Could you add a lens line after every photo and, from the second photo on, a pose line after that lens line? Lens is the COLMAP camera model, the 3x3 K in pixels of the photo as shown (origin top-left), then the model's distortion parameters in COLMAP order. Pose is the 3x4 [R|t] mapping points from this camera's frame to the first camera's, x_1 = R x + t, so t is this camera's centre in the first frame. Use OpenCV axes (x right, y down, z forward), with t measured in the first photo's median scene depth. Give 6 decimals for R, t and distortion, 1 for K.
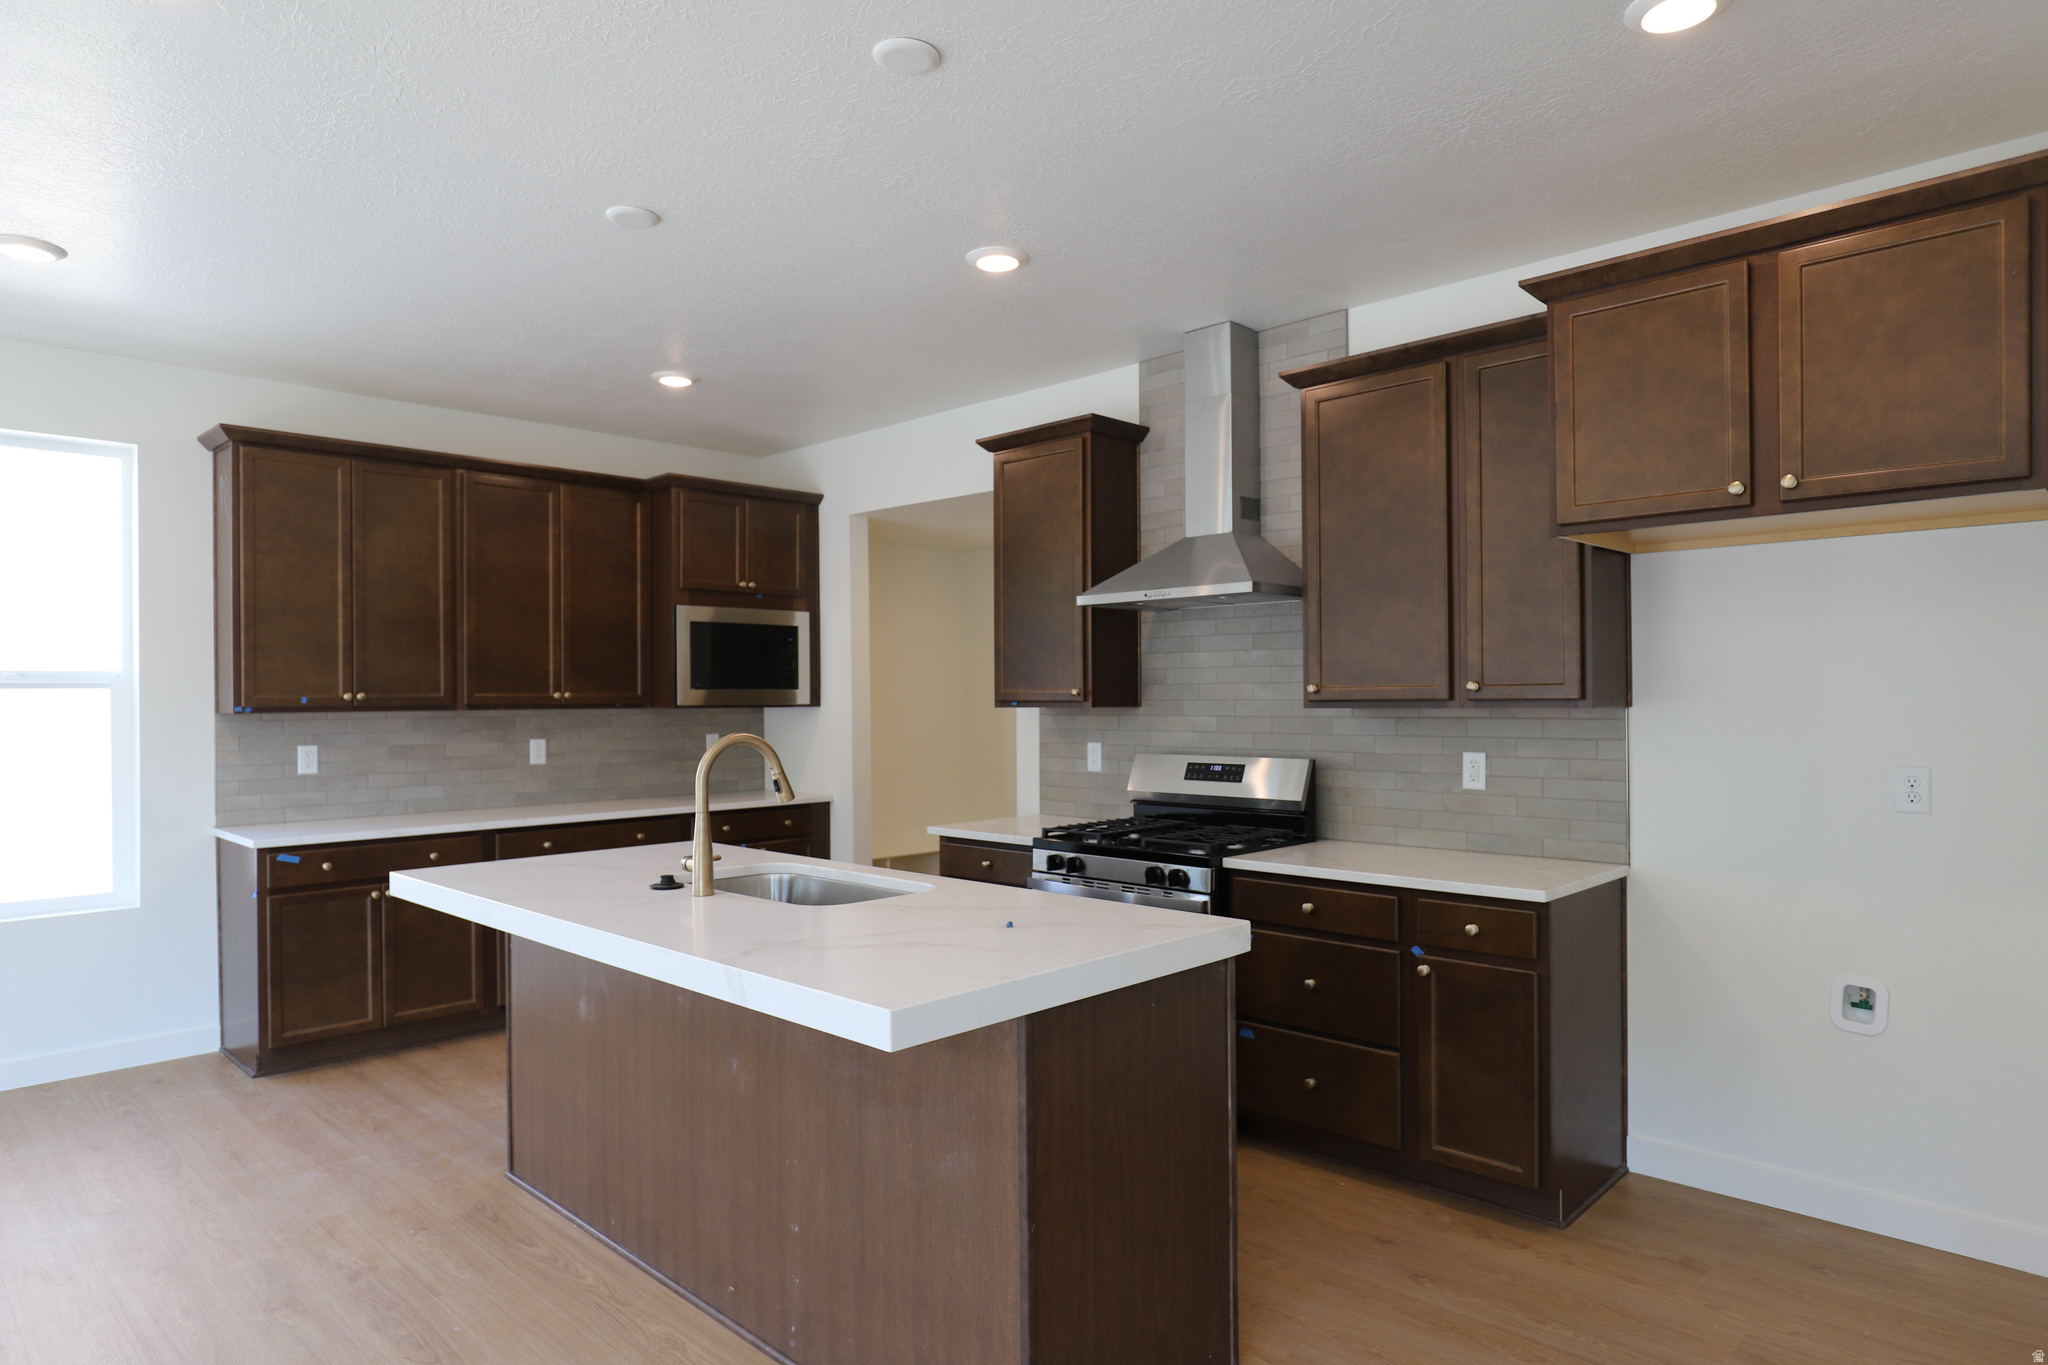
lens RADIAL K [[1203.0, 0, 1024.0], [0, 1203.0, 682.5], [0, 0, 1]] dist [-0.002538, 0.000047]
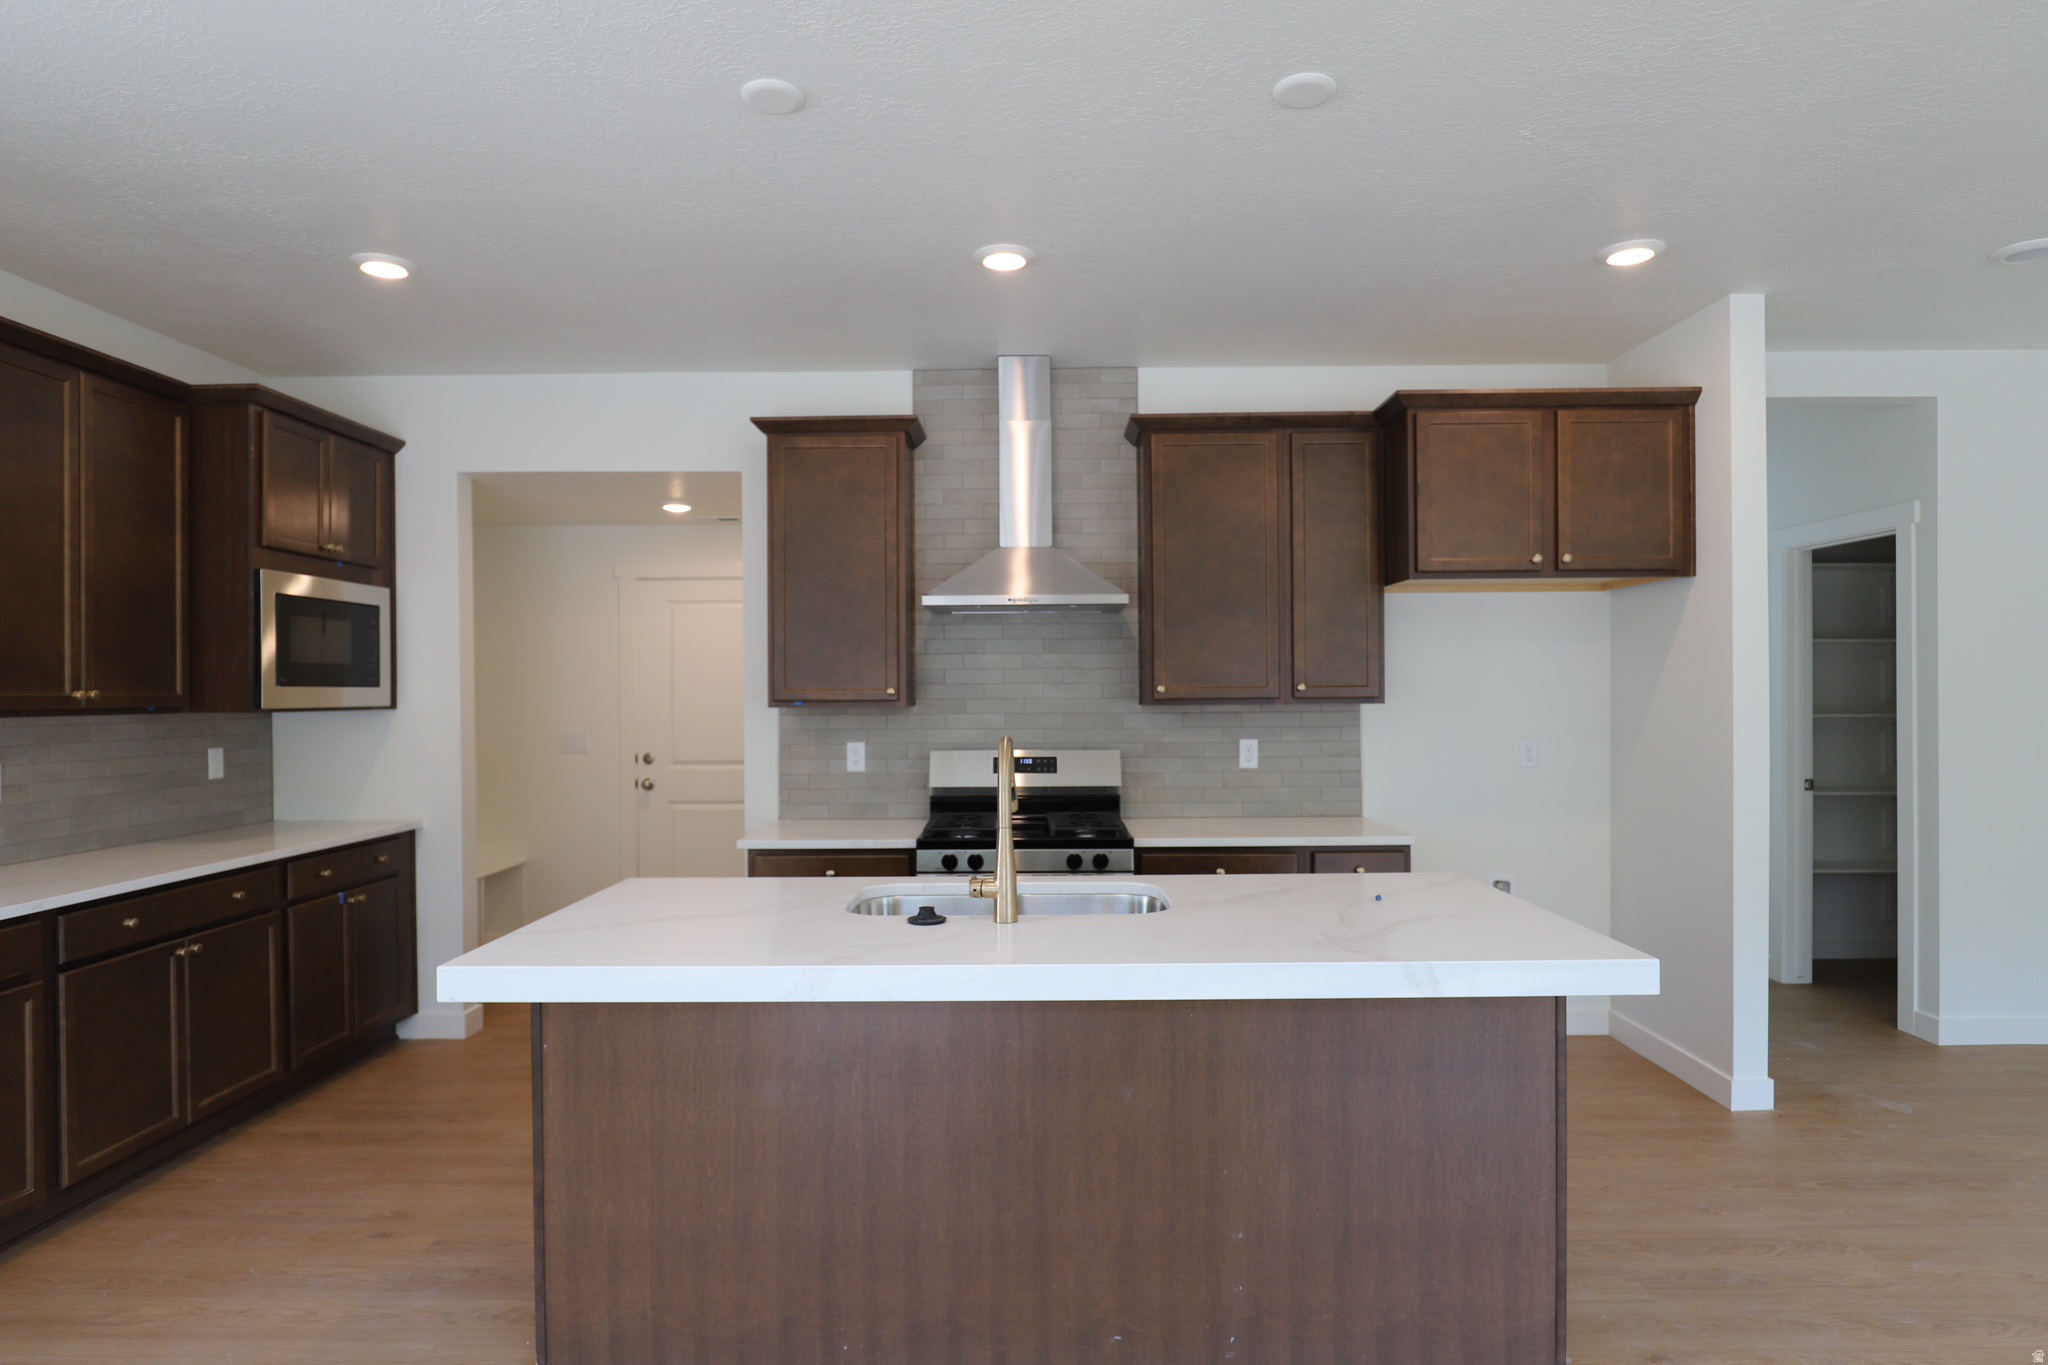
lens RADIAL K [[1129.5, 0, 1024.0], [0, 1129.5, 682.5], [0, 0, 1]] dist [-0.008991, -0.000171]
pose [[0.722821, 0.007363, 0.690996, -0.487878], [-0.006810, 0.999971, -0.003531, 0.003006], [-0.691002, -0.002153, 0.722850, 0.232778]]
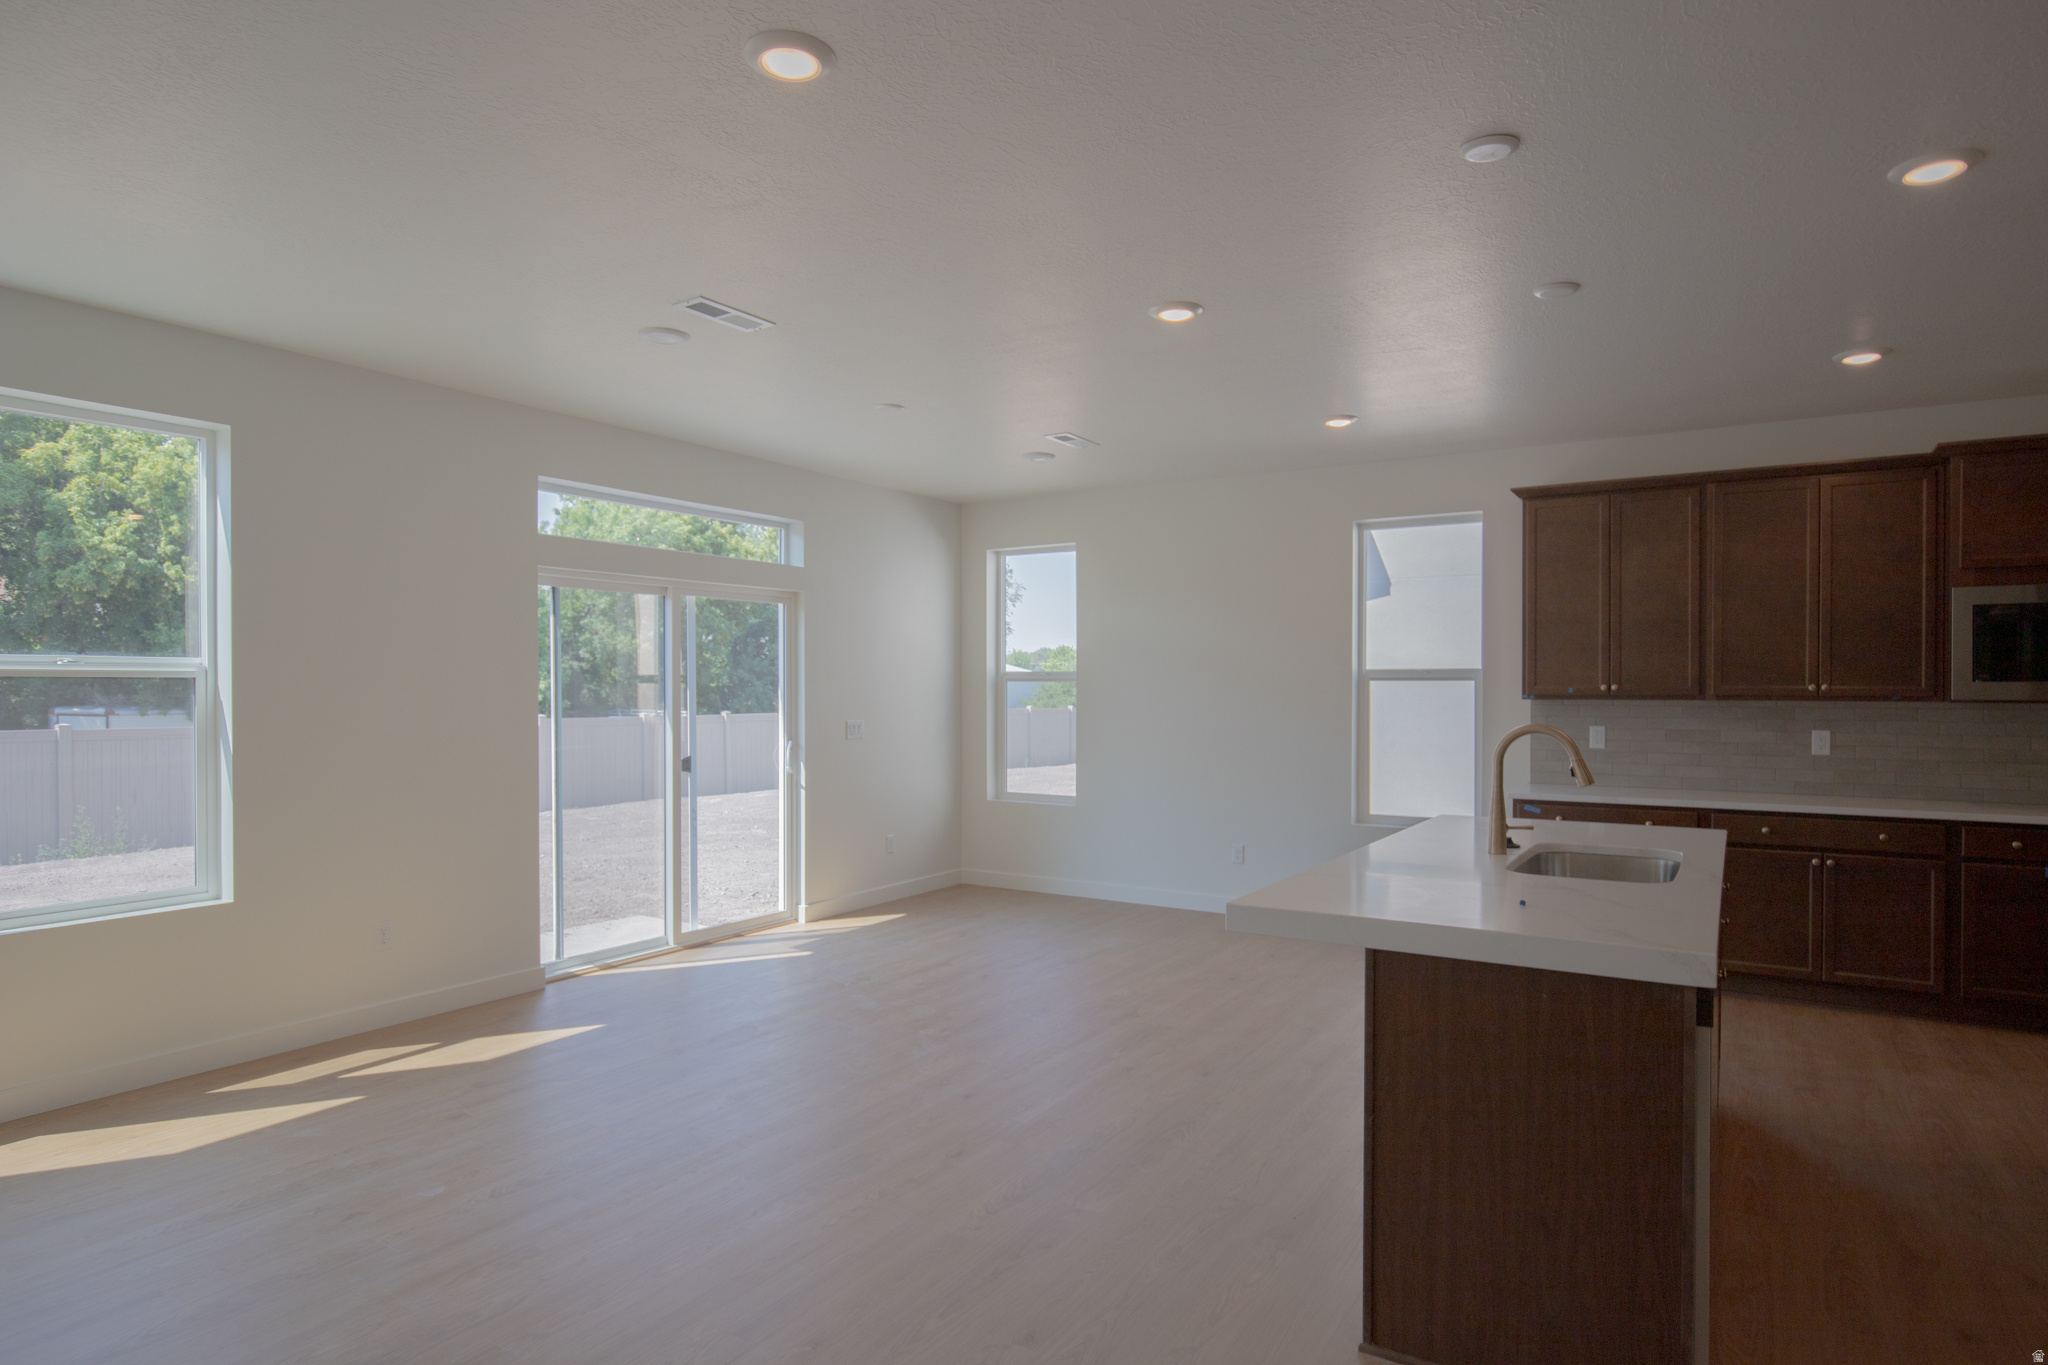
lens RADIAL K [[1175.5, 0, 1024.0], [0, 1175.5, 682.5], [0, 0, 1]] dist [-0.005369, -0.000627]
pose [[0.196904, 0.004706, -0.980412, 0.501248], [0.009955, 0.999927, 0.006799, -0.007477], [0.980372, -0.011099, 0.196842, 0.175023]]
